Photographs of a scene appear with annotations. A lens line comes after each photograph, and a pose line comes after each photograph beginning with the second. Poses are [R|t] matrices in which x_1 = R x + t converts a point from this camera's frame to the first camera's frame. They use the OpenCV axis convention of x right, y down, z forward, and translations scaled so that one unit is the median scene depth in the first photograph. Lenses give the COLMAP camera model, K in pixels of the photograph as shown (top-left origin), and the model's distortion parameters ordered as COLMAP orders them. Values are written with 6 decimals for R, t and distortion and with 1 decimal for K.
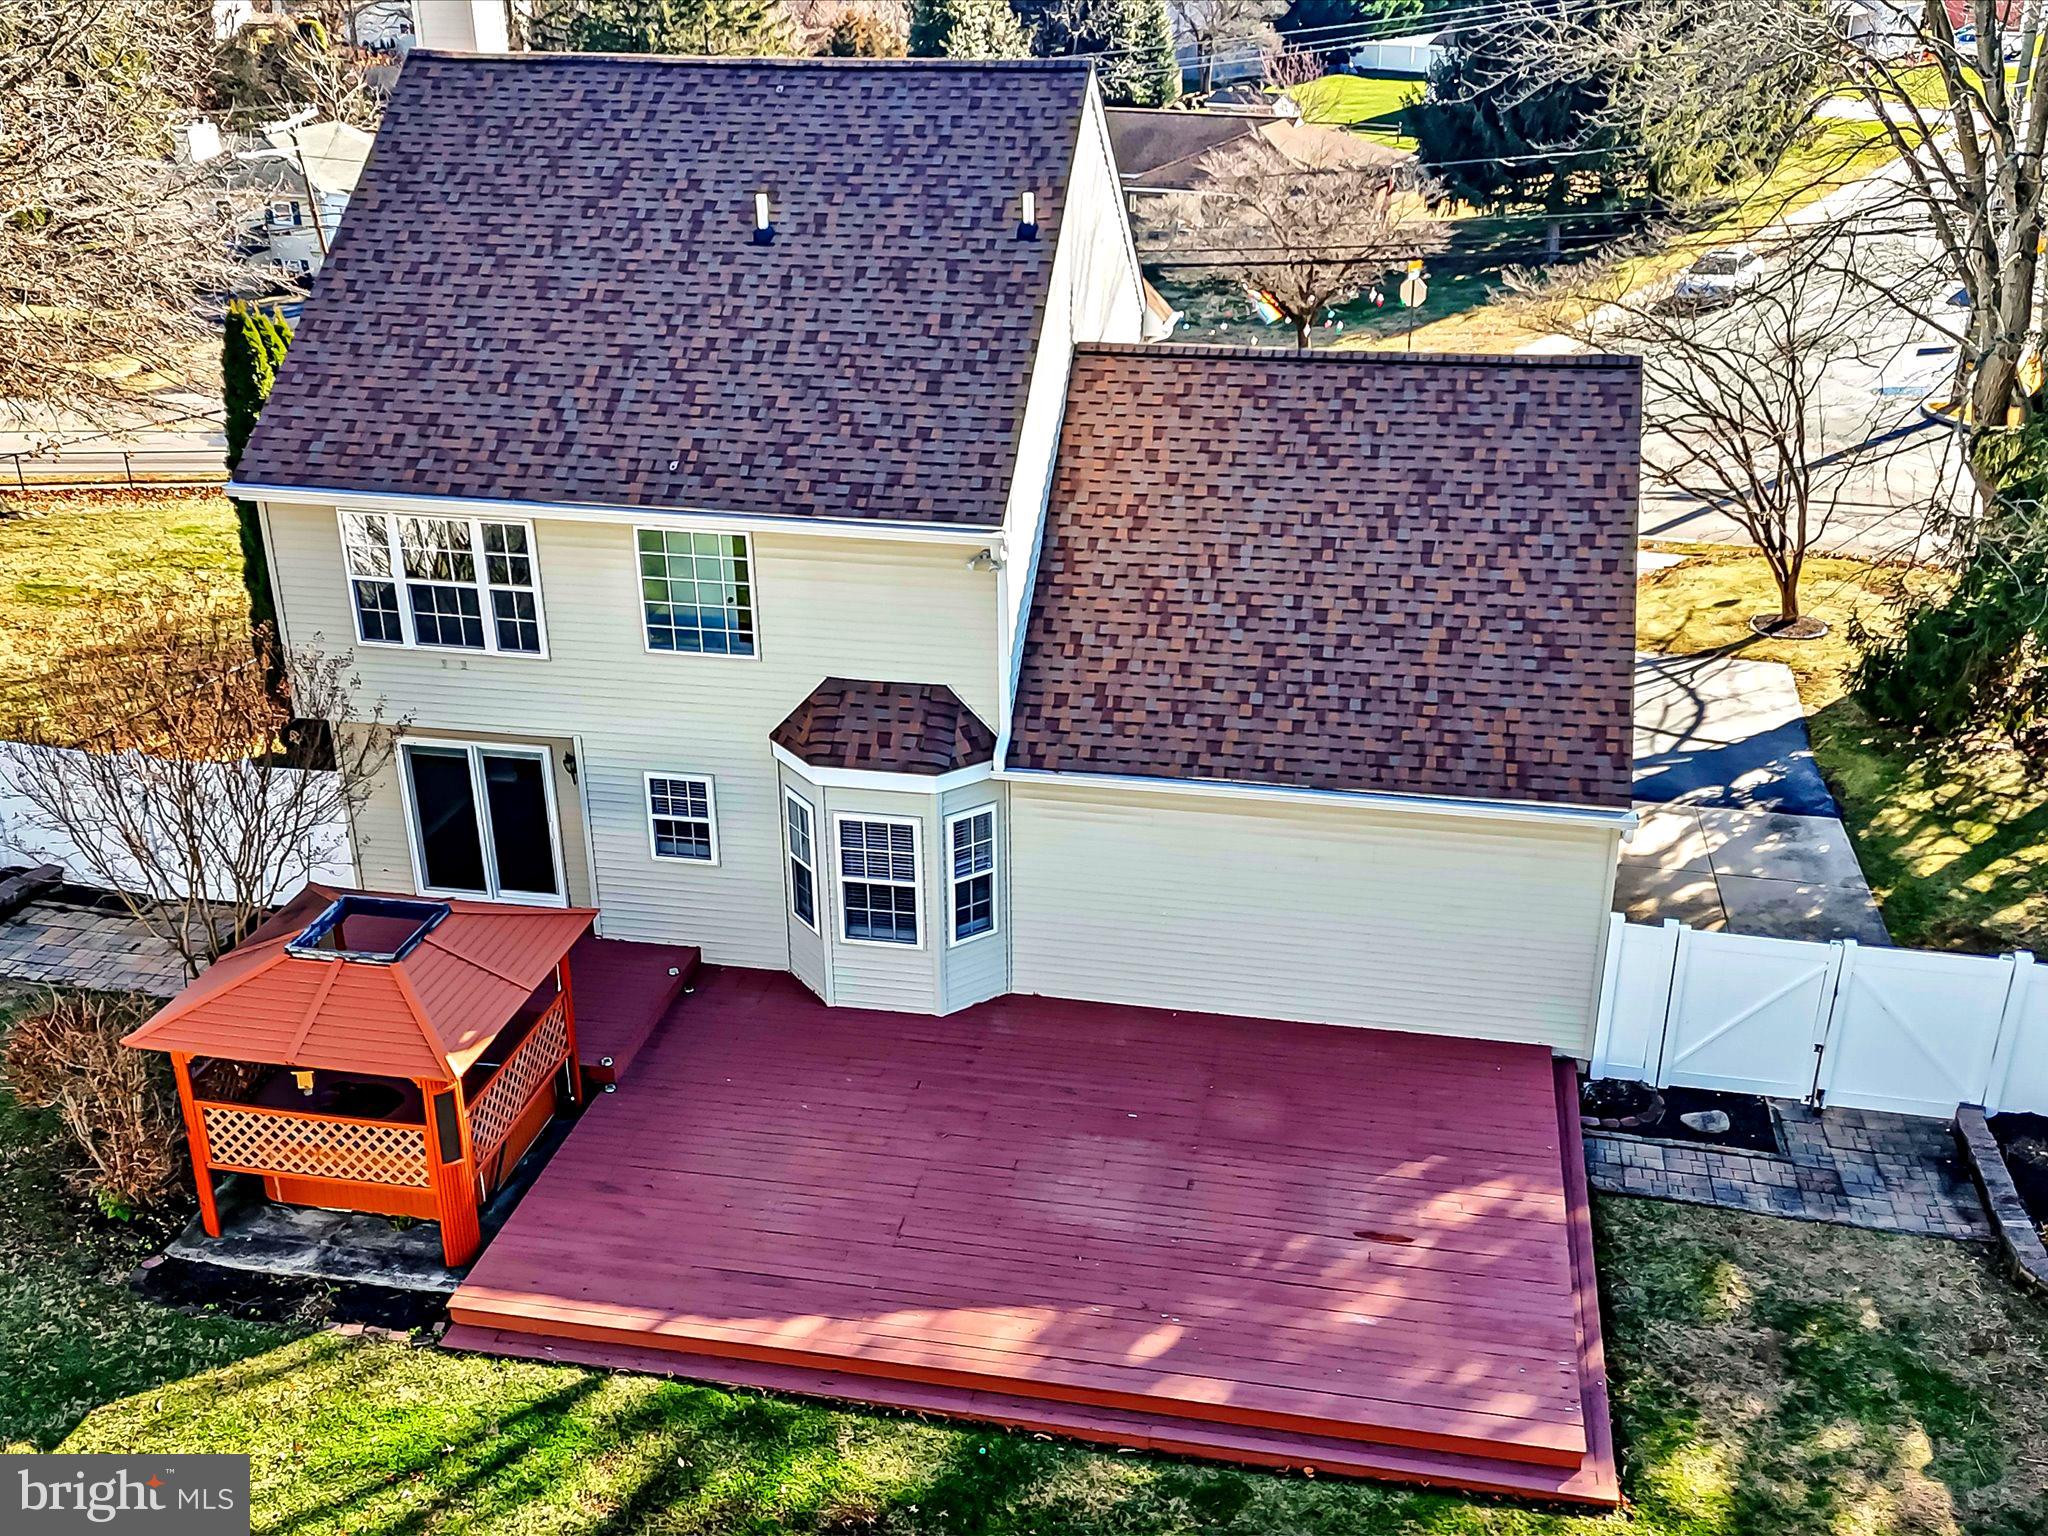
lens RADIAL K [[2004.7, 0, 1024.0], [0, 2004.7, 768.0], [0, 0, 1]] dist [0.162533, -0.222919]
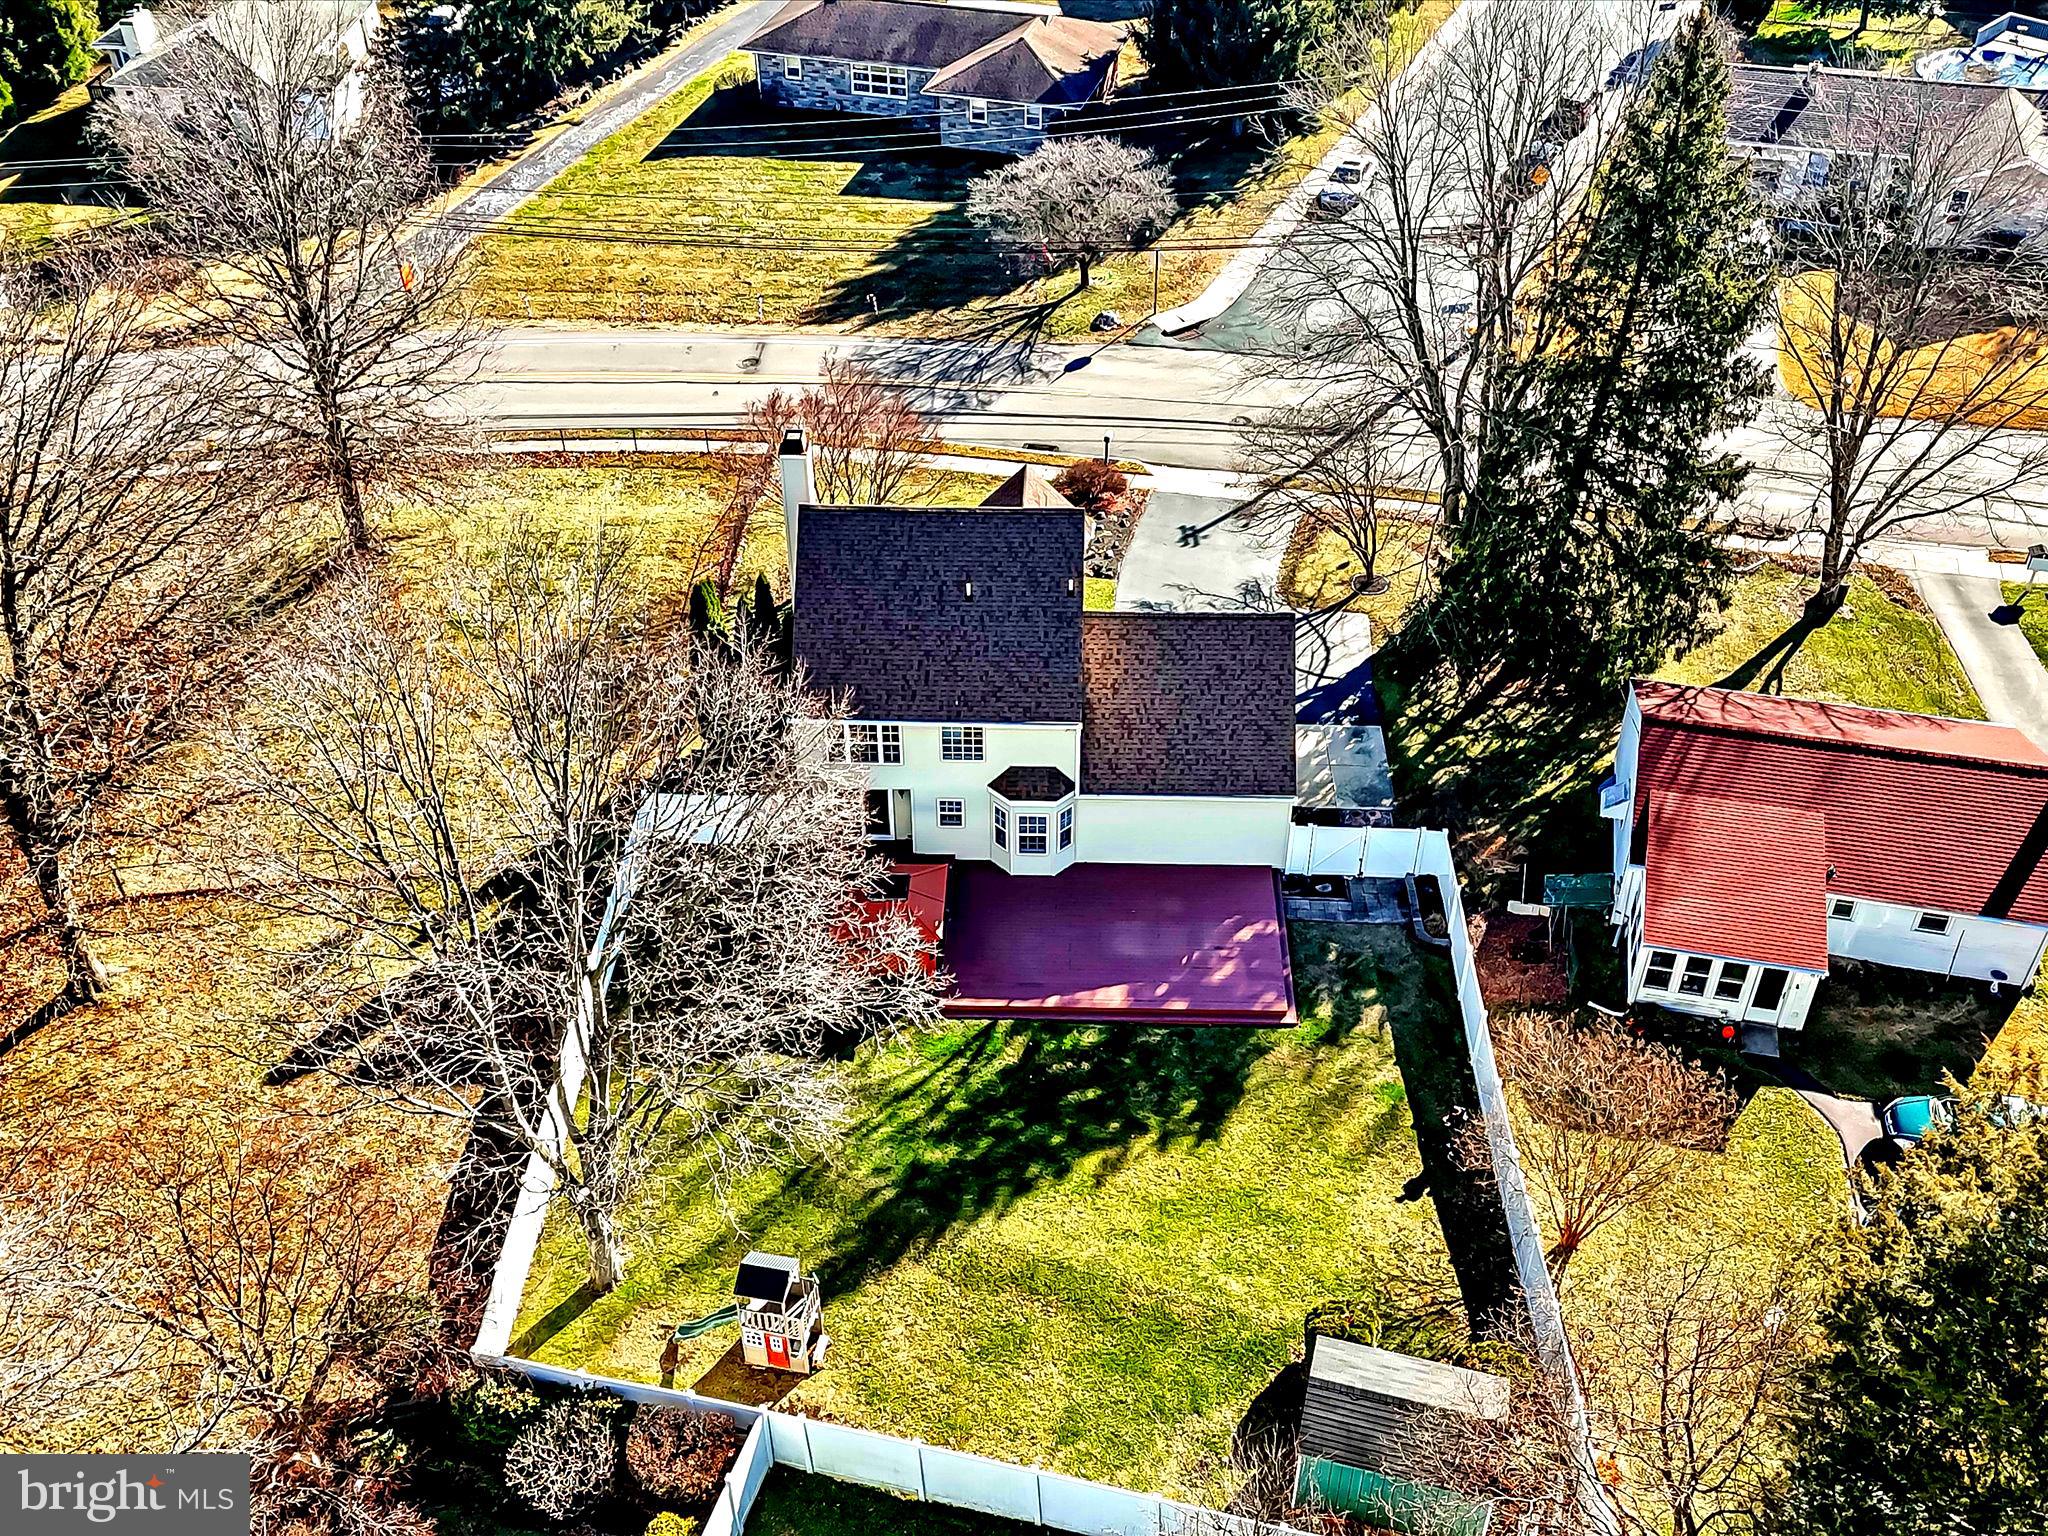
lens RADIAL K [[1994.9, 0, 1024.0], [0, 1994.9, 768.0], [0, 0, 1]] dist [0.224951, -0.481217]
pose [[0.986064, -0.099787, 0.133120, -0.440866], [0.064481, 0.966838, 0.247118, -0.710329], [-0.153364, -0.235090, 0.959798, -1.600835]]
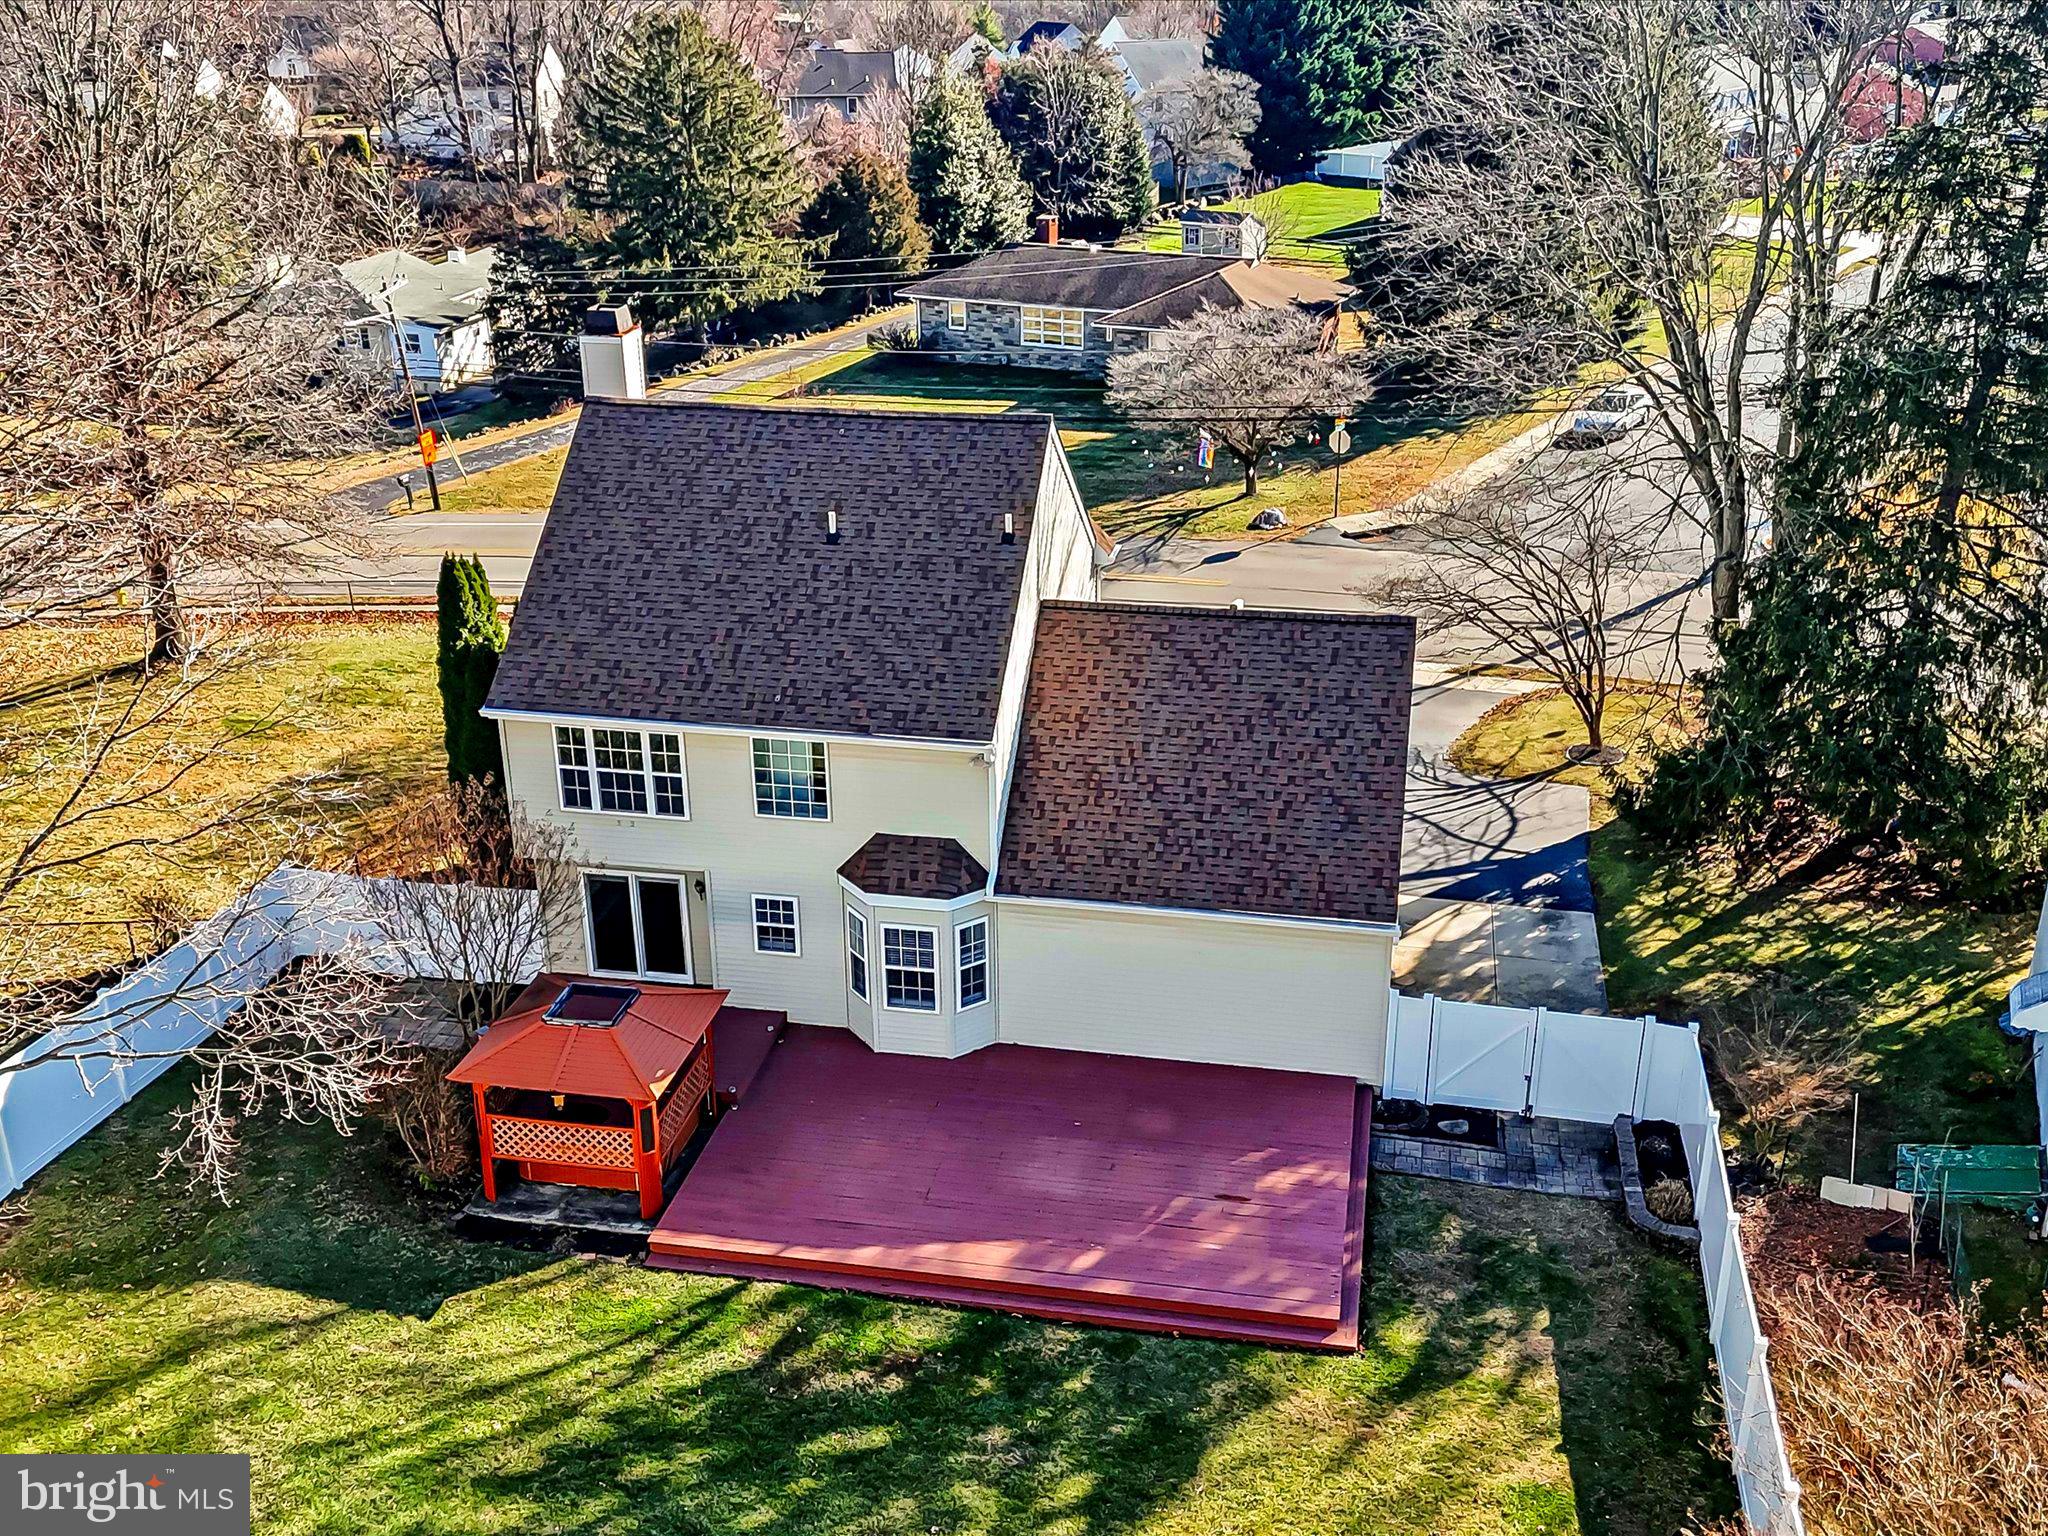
lens RADIAL K [[1994.9, 0, 1024.0], [0, 1994.9, 768.0], [0, 0, 1]] dist [0.224951, -0.481217]
pose [[0.999993, -0.002665, 0.002767, 0.009227], [0.002713, 0.999846, -0.017340, -0.067917], [-0.002720, 0.017348, 0.999846, -0.504743]]
